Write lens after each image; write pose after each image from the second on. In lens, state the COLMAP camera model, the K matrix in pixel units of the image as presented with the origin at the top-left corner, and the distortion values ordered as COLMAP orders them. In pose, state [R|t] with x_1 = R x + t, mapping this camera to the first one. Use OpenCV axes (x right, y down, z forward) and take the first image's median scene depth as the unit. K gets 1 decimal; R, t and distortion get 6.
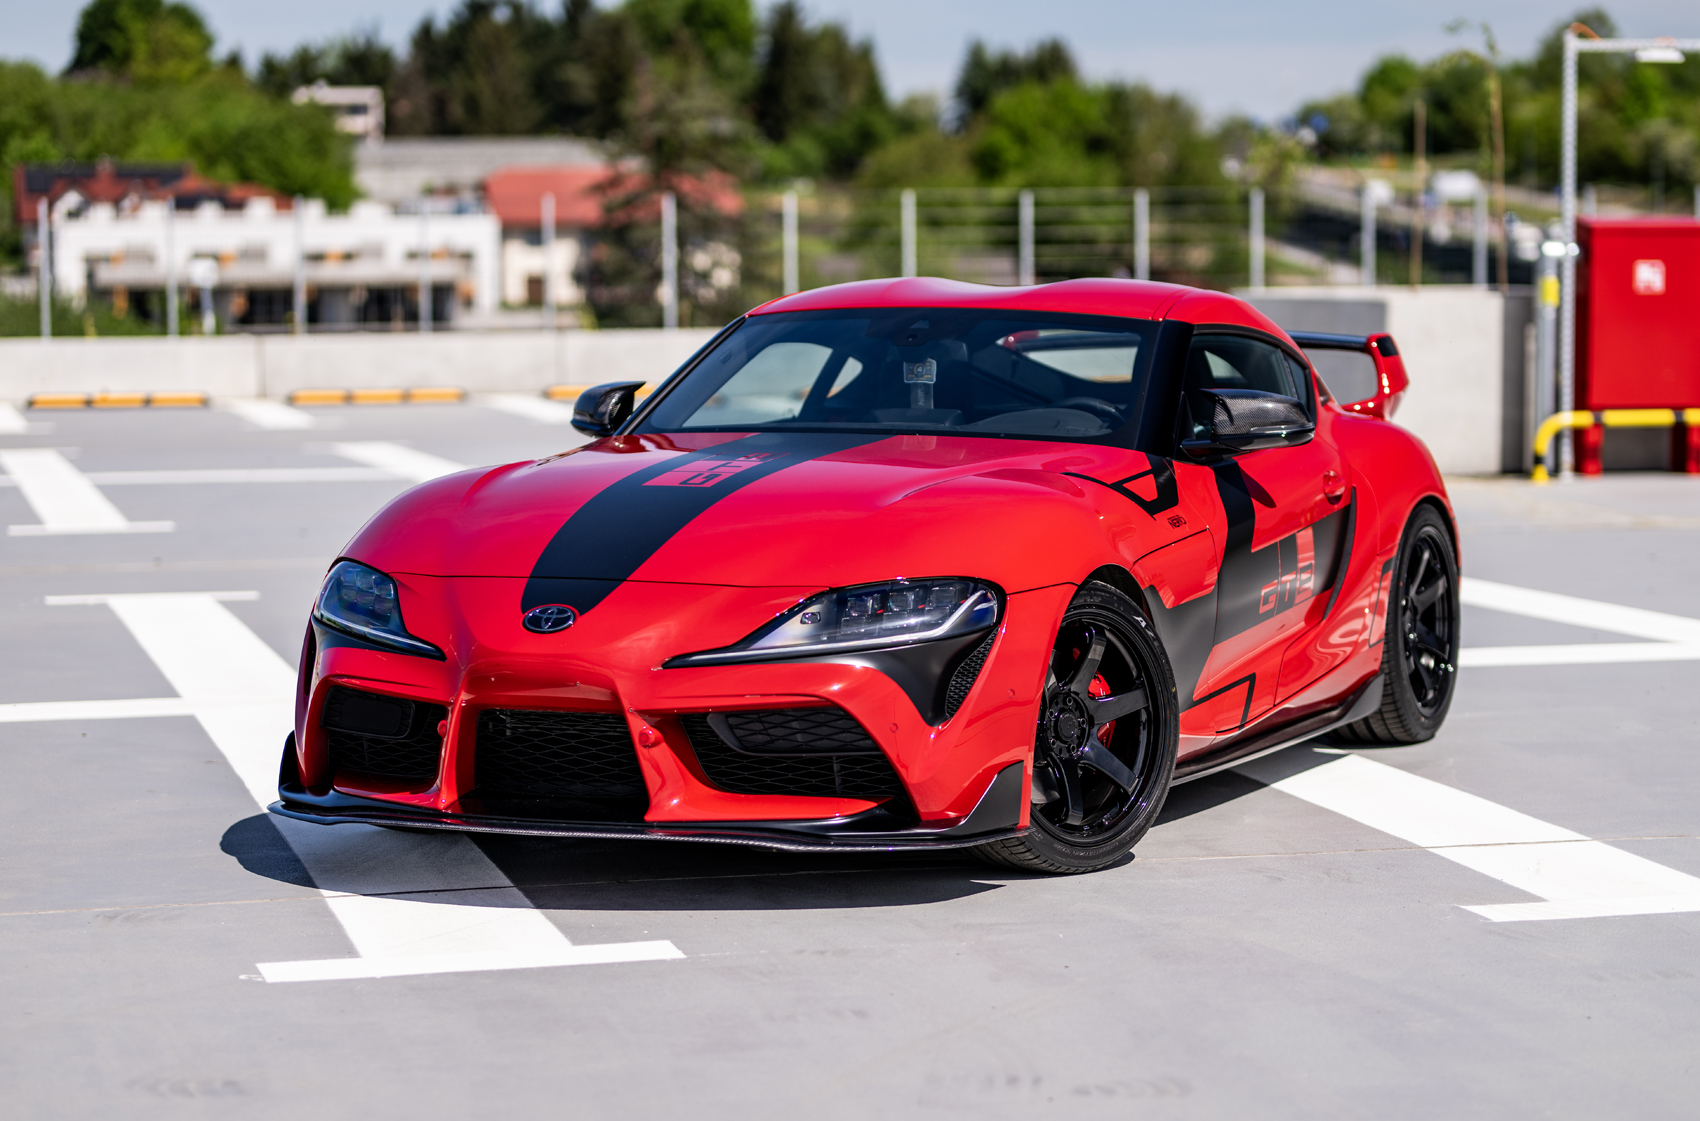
lens RADIAL K [[4356.8, 0, 850.0], [0, 4356.8, 560.5], [0, 0, 1]] dist [0.048205, 0.278040]
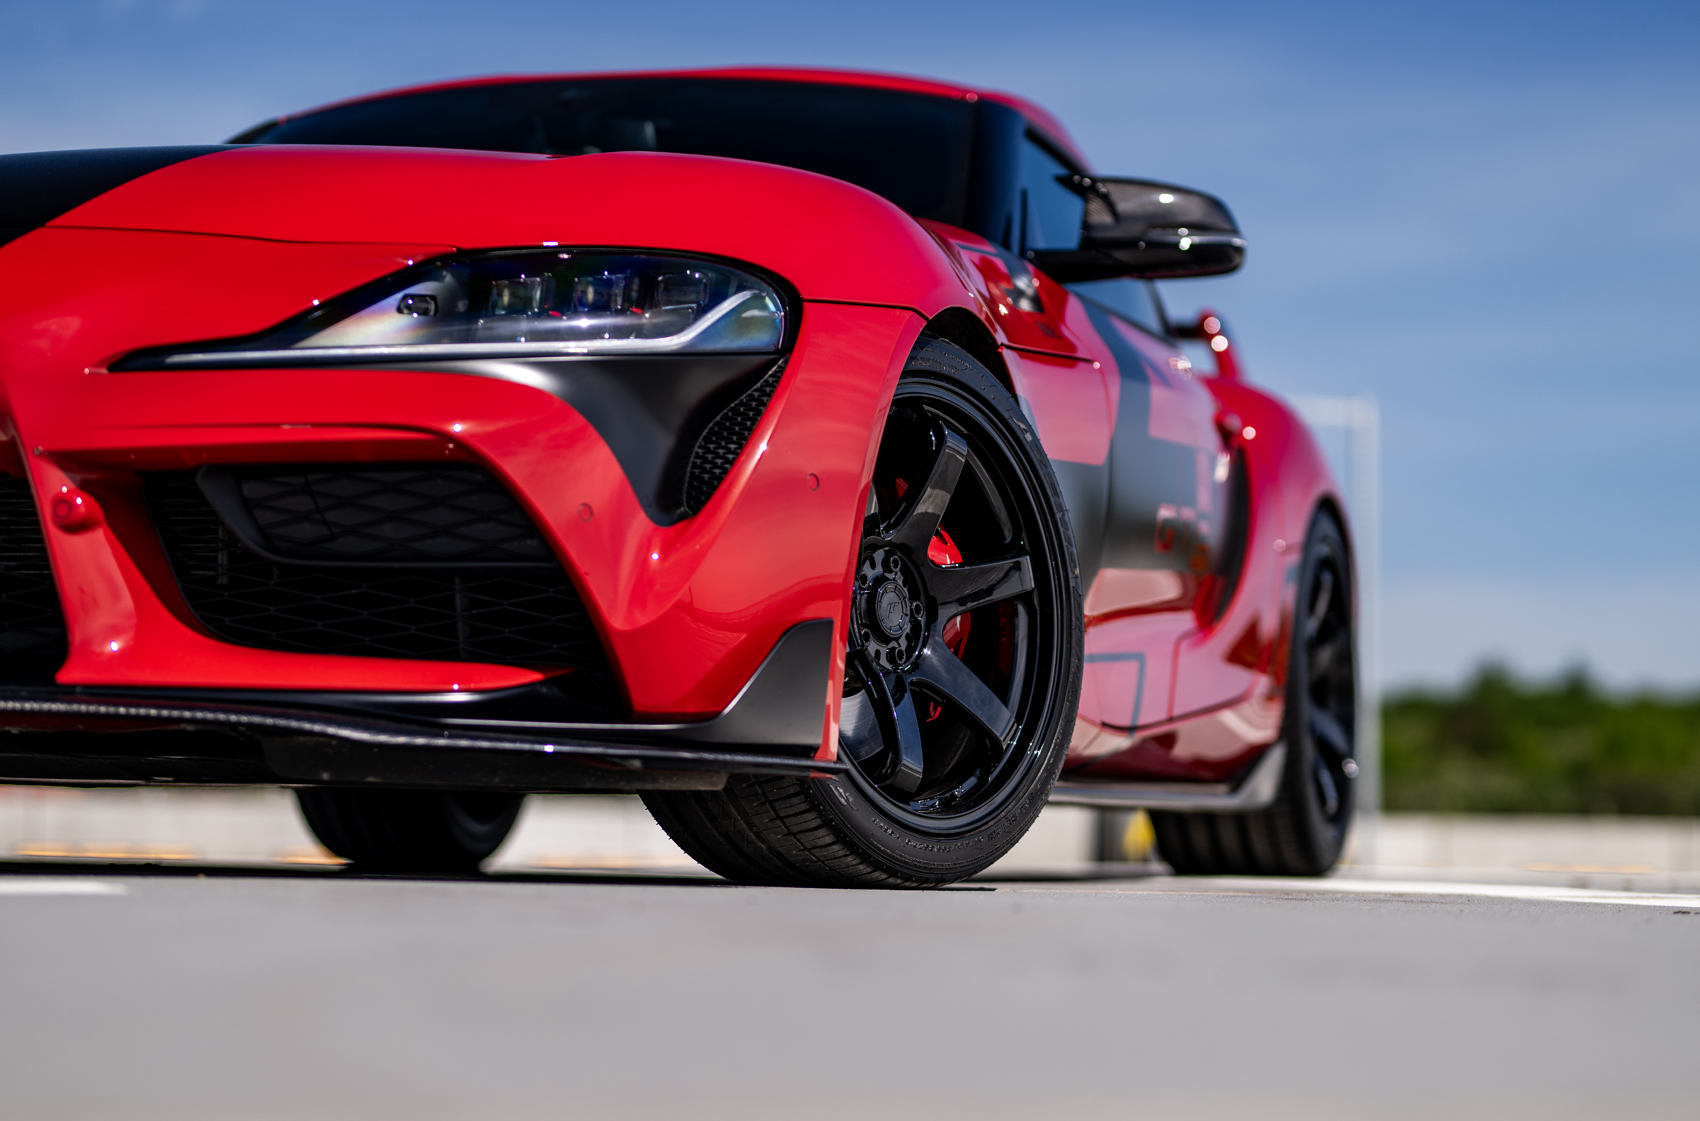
lens RADIAL K [[4160.0, 0, 850.0], [0, 4160.0, 560.5], [0, 0, 1]] dist [0.006019, 0.215251]
pose [[0.990881, 0.041843, 0.128081, -0.019711], [-0.023620, 0.989782, -0.140620, 0.106615], [-0.132656, 0.136312, 0.981744, 0.532158]]
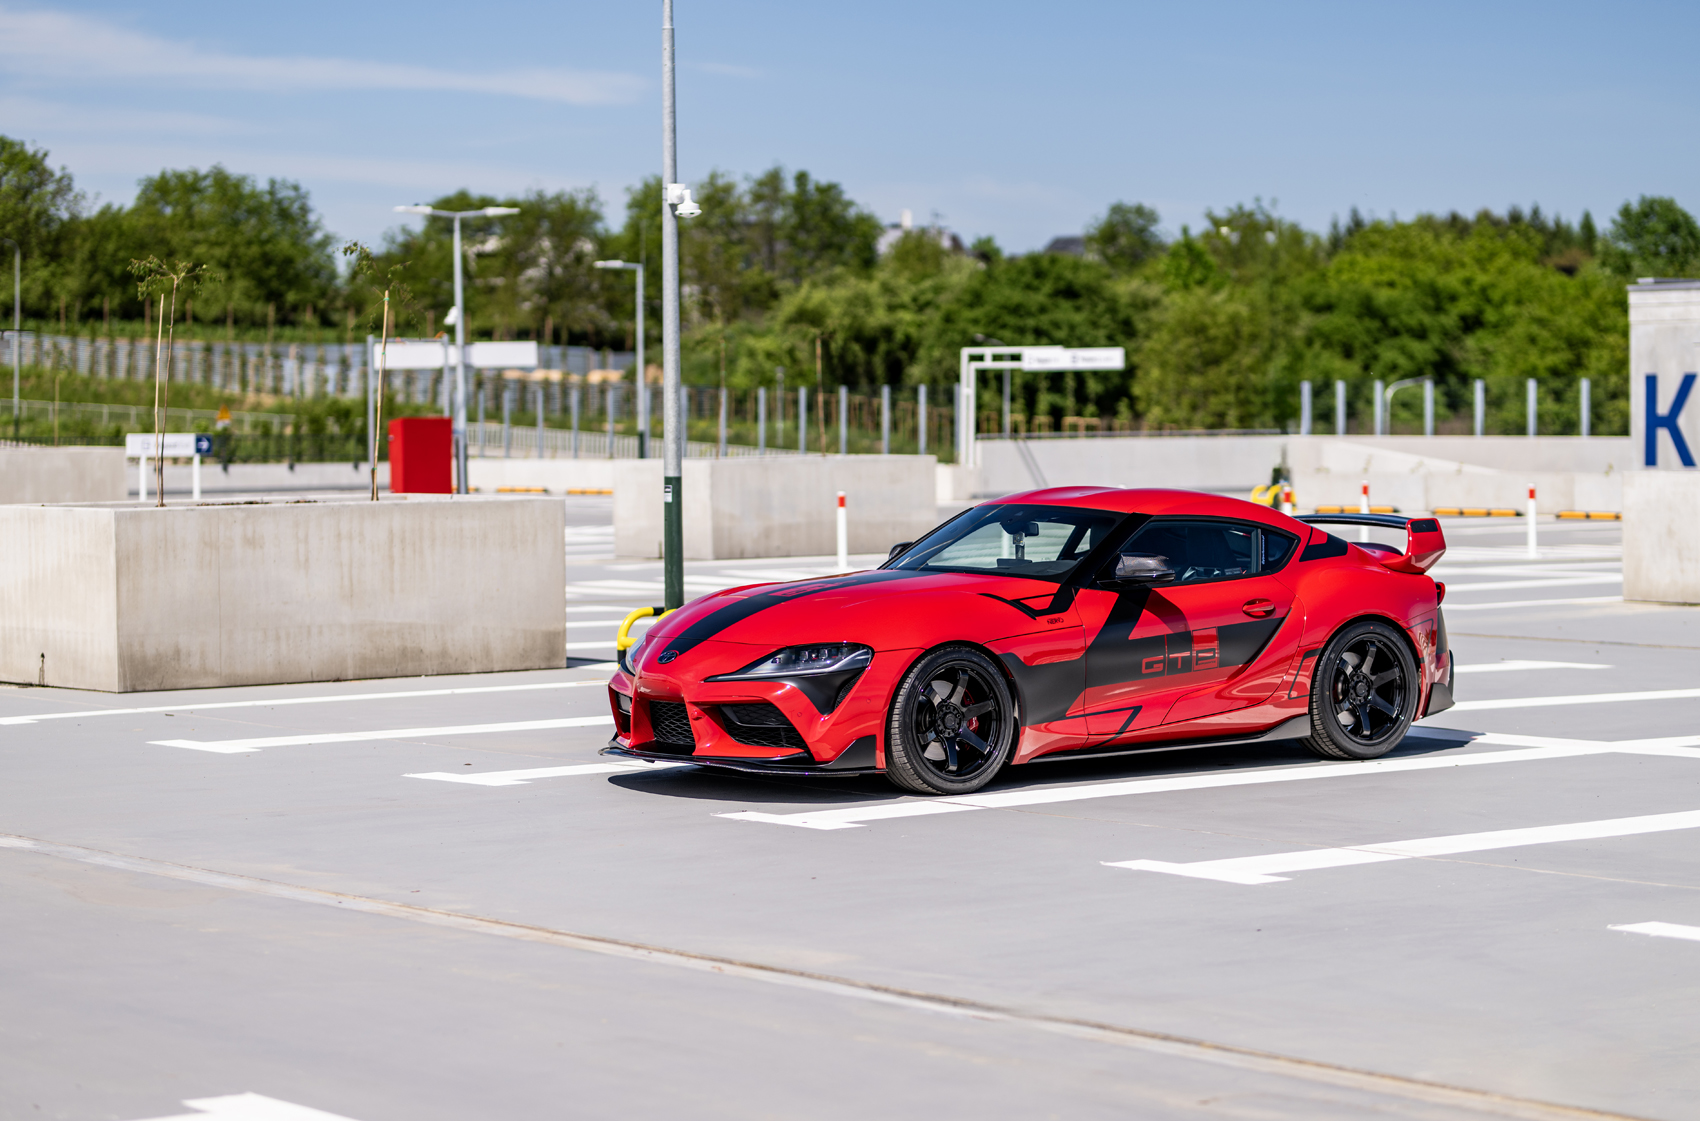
lens RADIAL K [[4160.0, 0, 850.0], [0, 4160.0, 560.5], [0, 0, 1]] dist [0.006019, 0.215251]
pose [[0.882257, 0.017807, -0.470431, 0.933463], [-0.031804, 0.999256, -0.021823, 0.007829], [0.469692, 0.034215, 0.882167, -0.703099]]
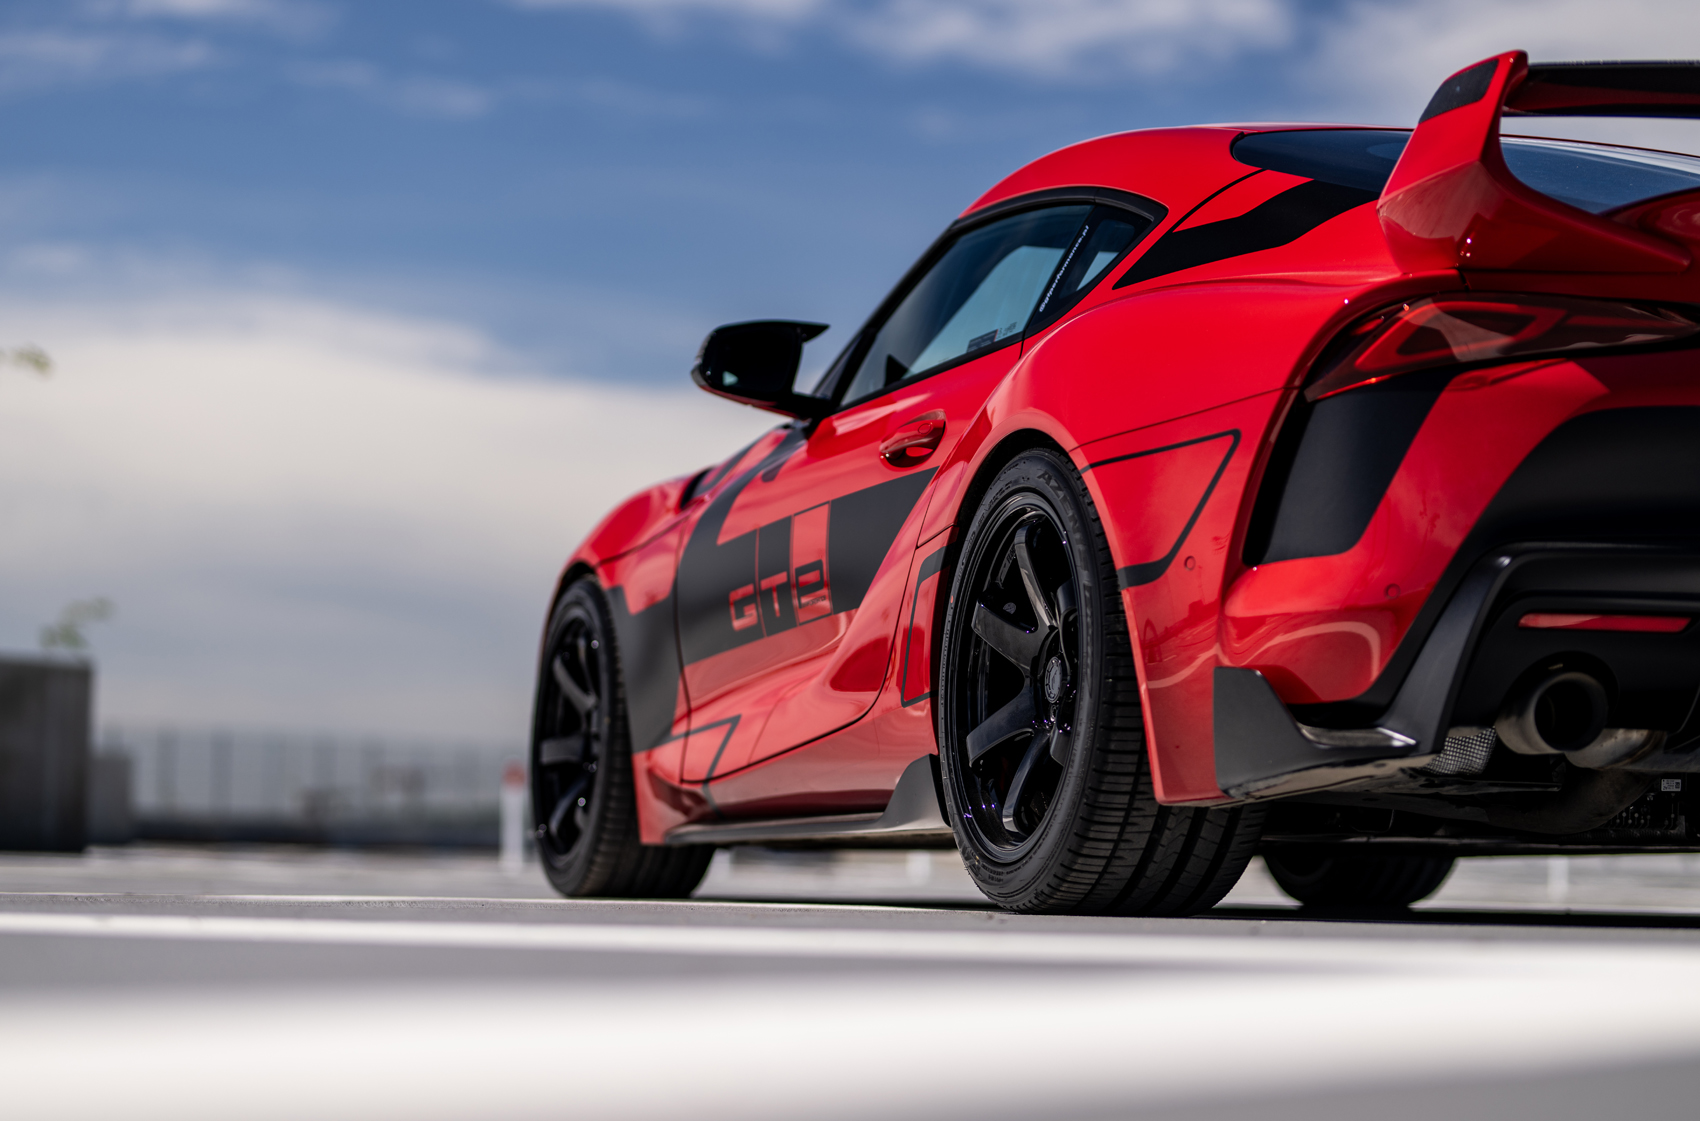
lens RADIAL K [[4160.0, 0, 850.0], [0, 4160.0, 560.5], [0, 0, 1]] dist [0.006019, 0.215251]
pose [[-0.212611, -0.062219, -0.975154, 0.877823], [-0.079825, 0.995741, -0.046129, 0.035317], [0.973871, 0.068034, -0.216672, 1.350088]]
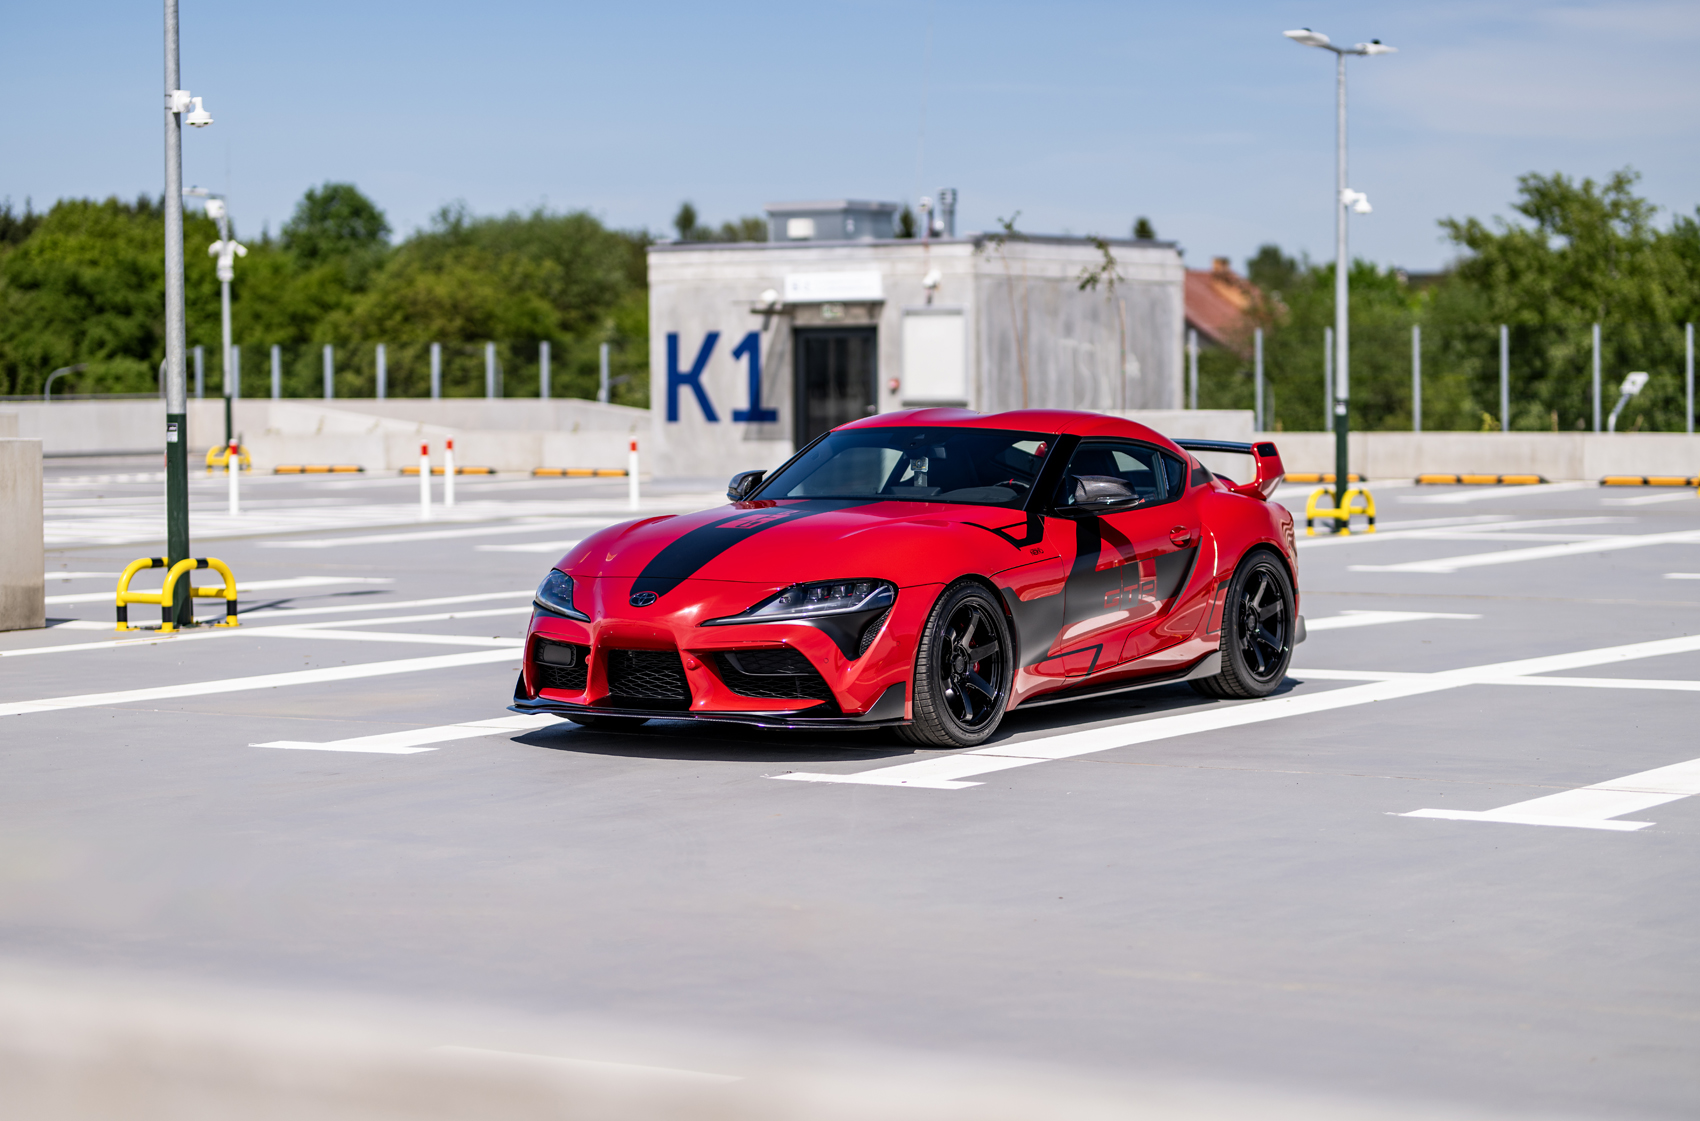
lens RADIAL K [[3938.7, 0, 850.0], [0, 3938.7, 560.5], [0, 0, 1]] dist [-0.060093, -0.064437]
pose [[0.988433, 0.007065, -0.151495, 0.261389], [-0.010406, 0.999720, -0.021272, 0.031086], [0.151302, 0.022603, 0.988229, -0.594945]]
